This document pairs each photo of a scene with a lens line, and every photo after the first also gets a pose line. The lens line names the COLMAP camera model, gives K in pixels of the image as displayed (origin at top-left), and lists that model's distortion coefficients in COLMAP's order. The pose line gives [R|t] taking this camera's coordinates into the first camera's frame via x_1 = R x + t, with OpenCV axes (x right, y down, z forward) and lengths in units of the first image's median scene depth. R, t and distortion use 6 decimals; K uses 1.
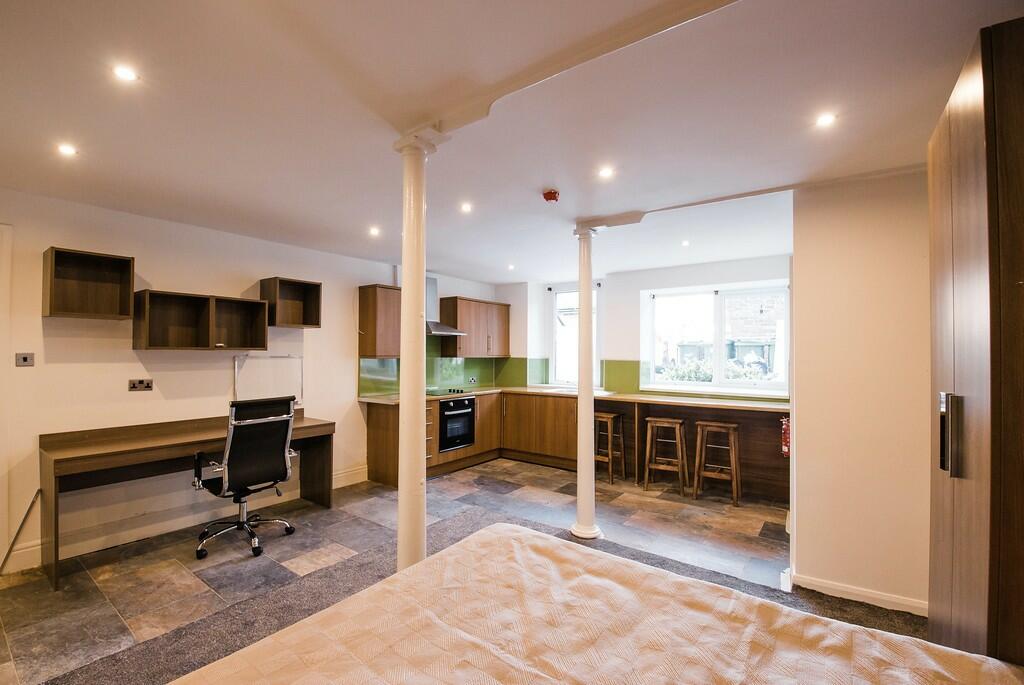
lens RADIAL K [[442.6, 0, 511.7], [0, 442.6, 348.7], [0, 0, 1]] dist [0.000630, -0.010076]
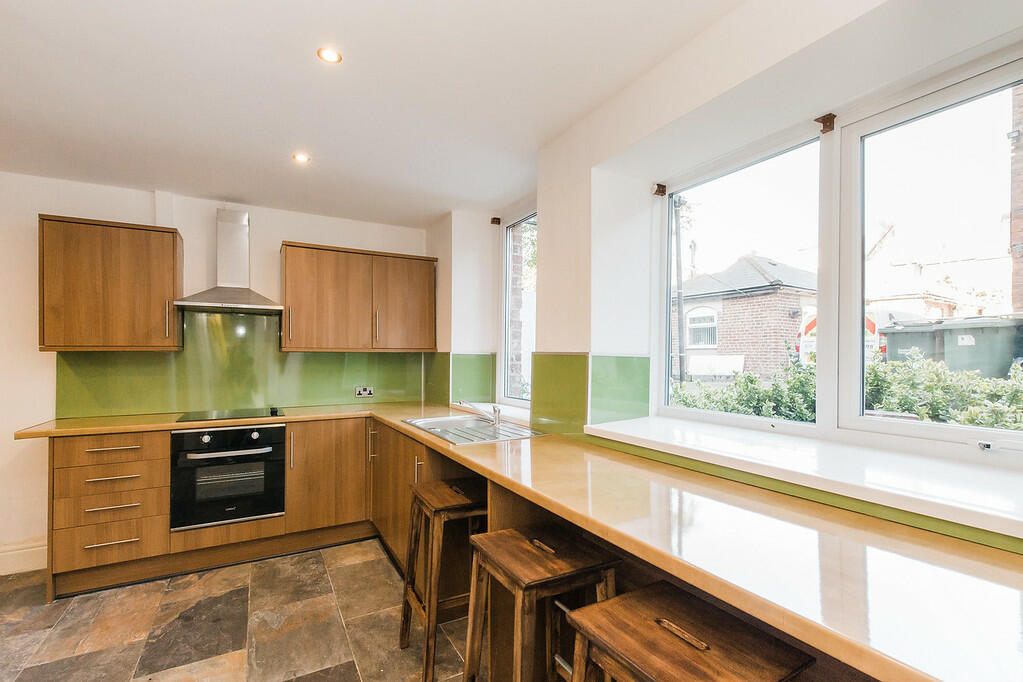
lens RADIAL K [[460.2, 0, 512.0], [0, 460.2, 356.0], [0, 0, 1]] dist [0.003678, 0.000549]
pose [[0.909803, -0.003262, -0.415028, 0.482407], [0.007150, 0.999944, 0.007815, 0.029743], [0.414979, -0.010077, 0.909775, 0.757543]]
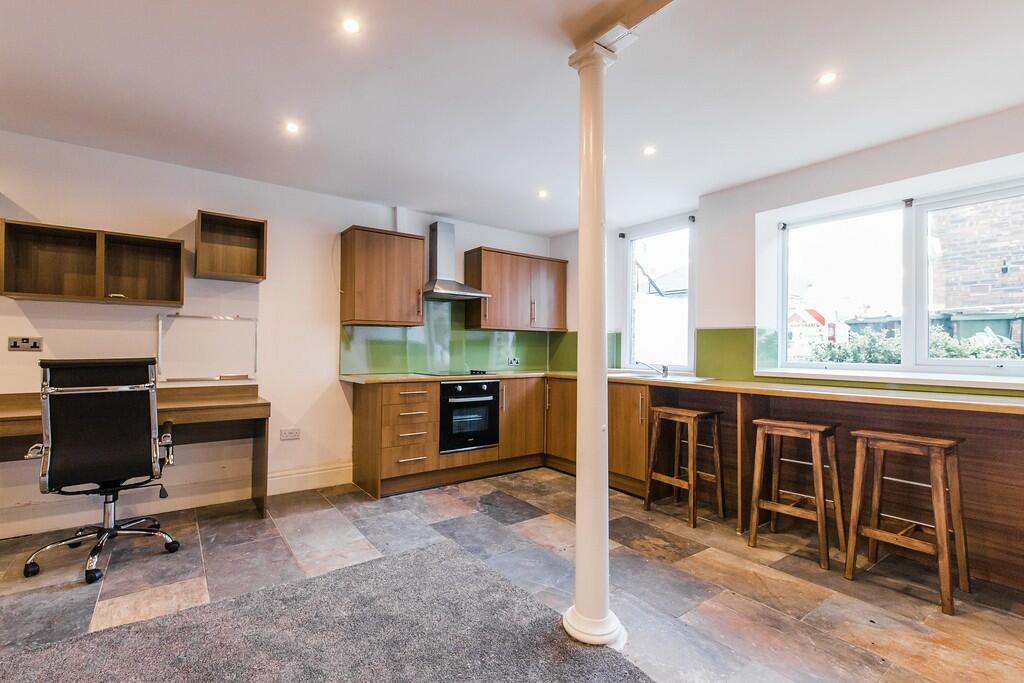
lens RADIAL K [[457.2, 0, 494.1], [0, 457.2, 343.2], [0, 0, 1]] dist [0.000740, 0.000140]
pose [[0.949377, -0.002522, -0.314130, 0.179026], [0.000727, 0.999983, -0.005833, 0.064011], [0.314139, 0.005309, 0.949362, 0.349275]]
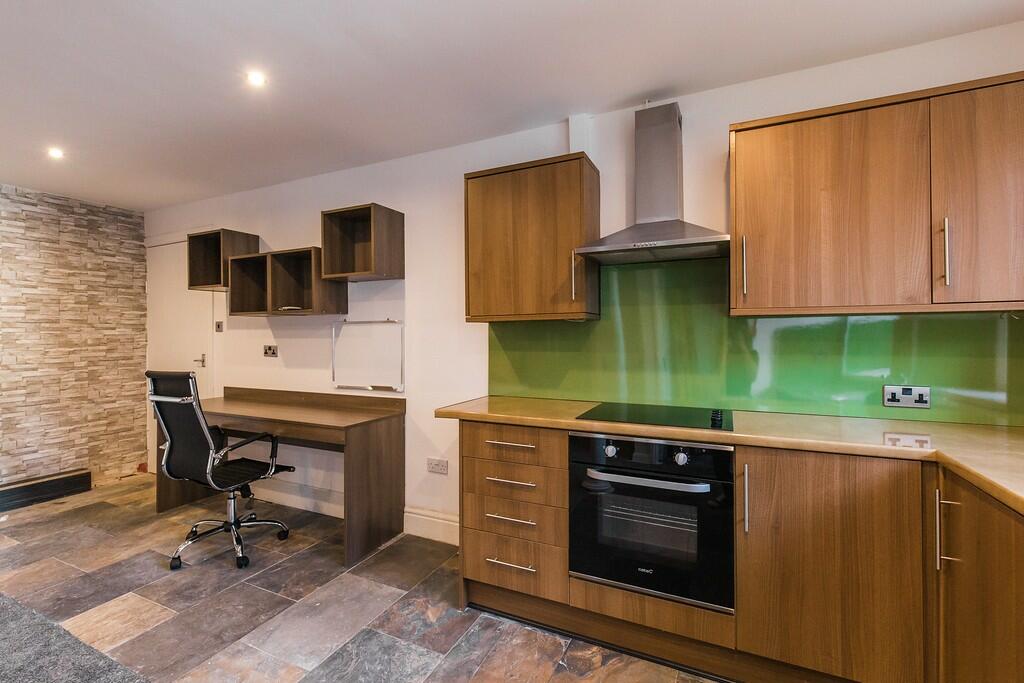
lens RADIAL K [[475.4, 0, 481.7], [0, 475.4, 330.4], [0, 0, 1]] dist [0.000530, -0.000200]
pose [[0.148394, -0.012155, -0.988854, 0.244947], [0.016967, 0.999809, -0.009743, 0.039625], [0.988783, -0.015332, 0.148571, 0.980459]]
